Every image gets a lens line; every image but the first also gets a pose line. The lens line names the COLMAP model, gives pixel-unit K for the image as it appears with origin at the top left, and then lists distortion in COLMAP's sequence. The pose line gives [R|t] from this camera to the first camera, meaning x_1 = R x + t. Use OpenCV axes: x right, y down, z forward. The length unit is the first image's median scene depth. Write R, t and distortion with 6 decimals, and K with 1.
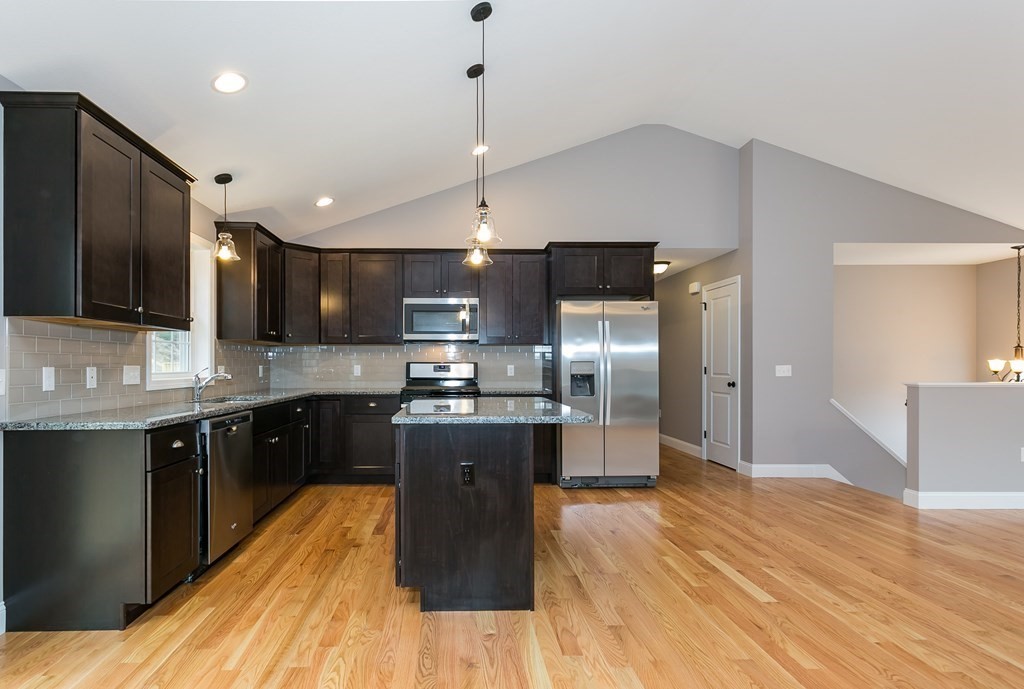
lens RADIAL K [[544.0, 0, 453.7], [0, 544.0, 366.3], [0, 0, 1]] dist [0.008680, -0.001426]
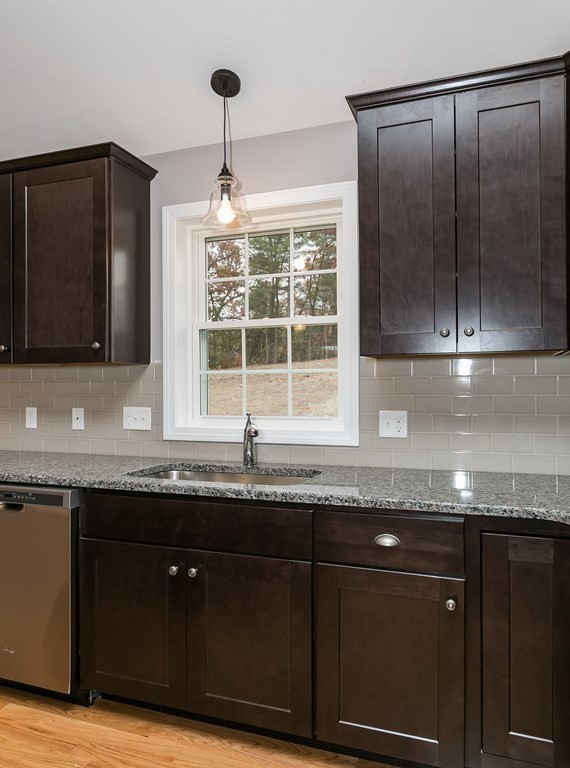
lens RADIAL K [[562.5, 0, 268.5], [0, 562.5, 378.2], [0, 0, 1]] dist [0.029558, -0.000779]
pose [[-0.379750, -0.003512, -0.925083, 0.109890], [0.007190, 0.999951, -0.006748, -0.033447], [0.925061, -0.009214, -0.379706, 1.347935]]
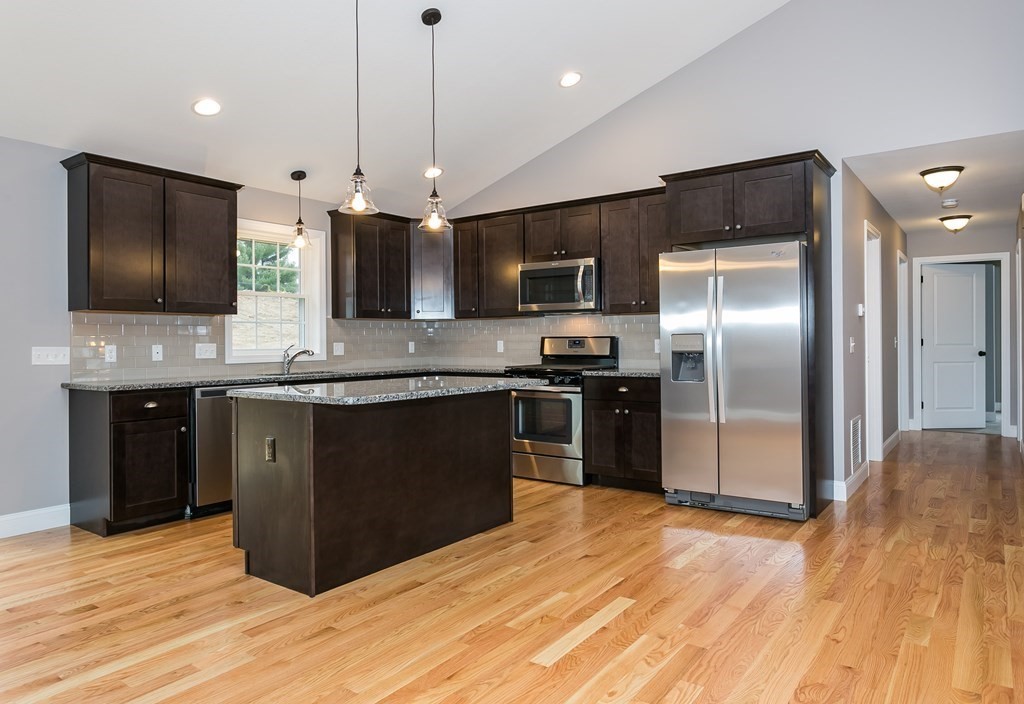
lens RADIAL K [[652.3, 0, 491.3], [0, 652.3, 339.4], [0, 0, 1]] dist [-0.005566, 0.006434]
pose [[0.793246, -0.008736, -0.608839, 0.753484], [0.007673, 0.999961, -0.004352, 0.000568], [0.608854, -0.001220, 0.793282, 0.191943]]
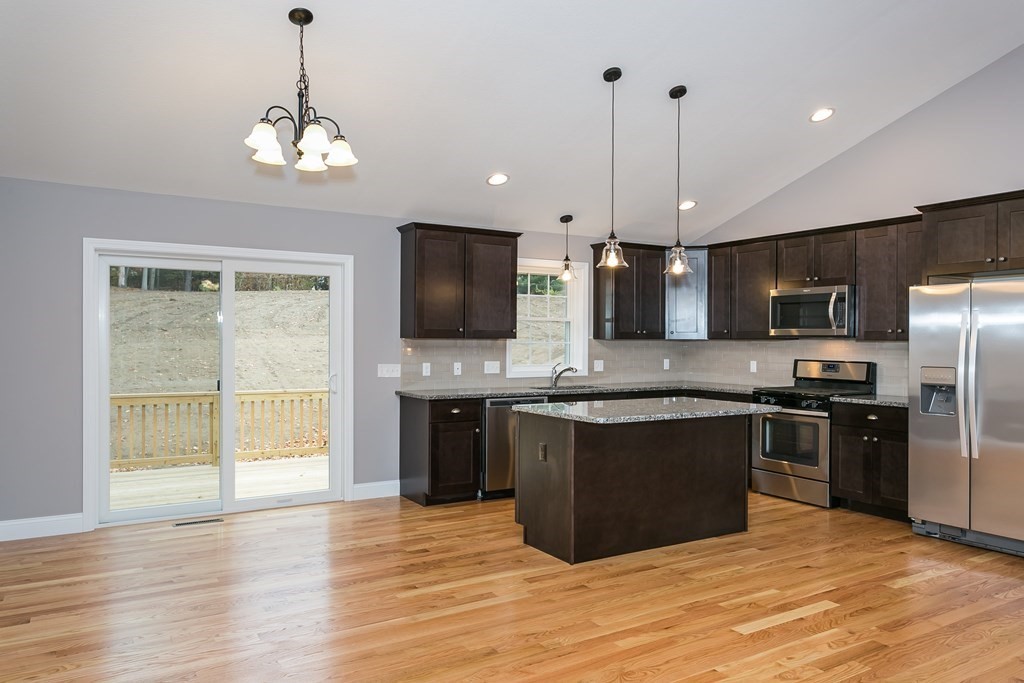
lens RADIAL K [[694.5, 0, 494.5], [0, 694.5, 346.8], [0, 0, 1]] dist [-0.000760, 0.008903]
pose [[0.504063, 0.010917, -0.863598, 0.999740], [-0.007020, 0.999939, 0.008543, -0.053183], [0.863639, 0.001756, 0.504108, 0.012404]]
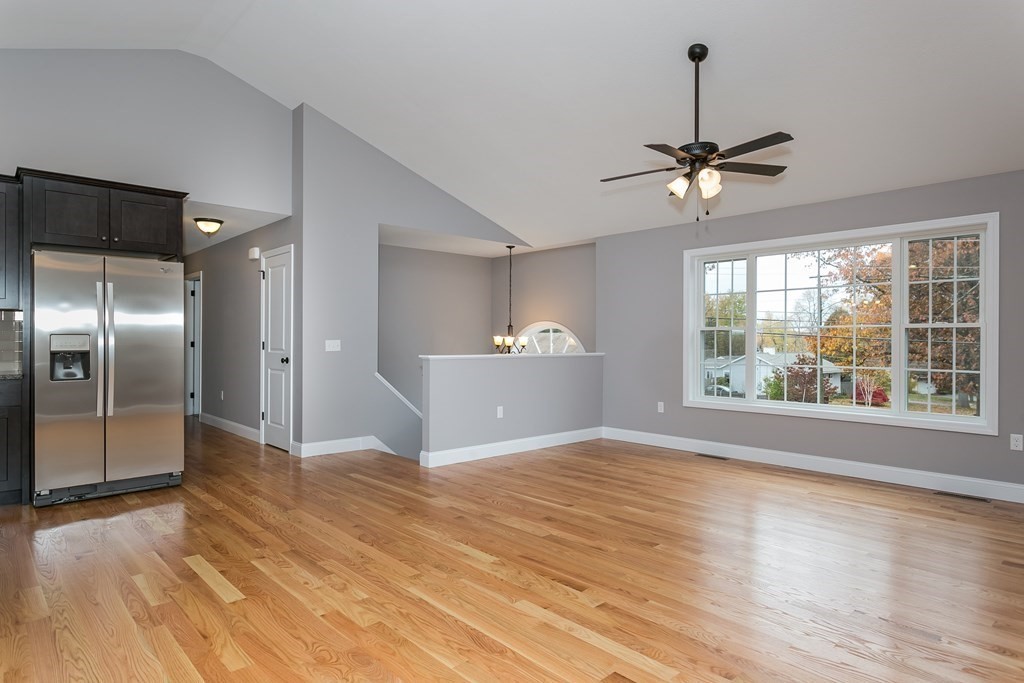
lens RADIAL K [[596.6, 0, 517.2], [0, 596.6, 338.5], [0, 0, 1]] dist [-0.000534, 0.002900]
pose [[0.735716, 0.005067, 0.677271, 0.177042], [-0.001210, 0.999980, -0.006166, 0.002583], [-0.677289, 0.003717, 0.735708, -0.029830]]
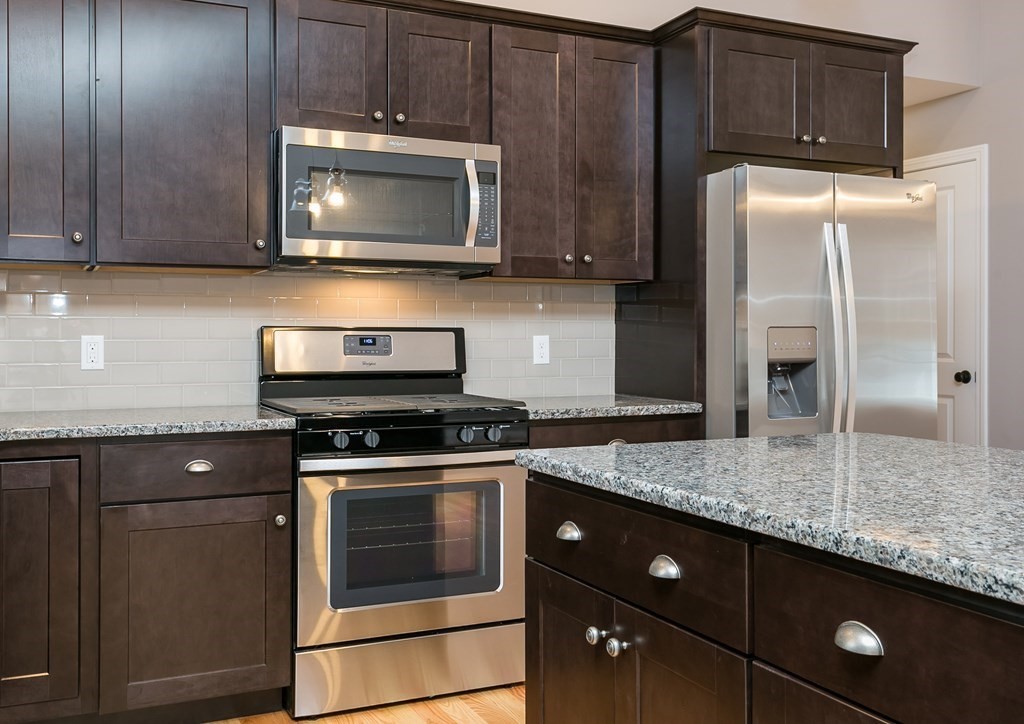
lens RADIAL K [[1028.5, 0, 533.4], [0, 1028.5, 328.2], [0, 0, 1]] dist [-0.003004, 0.000000]
pose [[0.903825, 0.004070, 0.427882, -0.317547], [-0.000748, 0.999968, -0.007933, -0.002536], [-0.427901, 0.006850, 0.903800, 0.570032]]
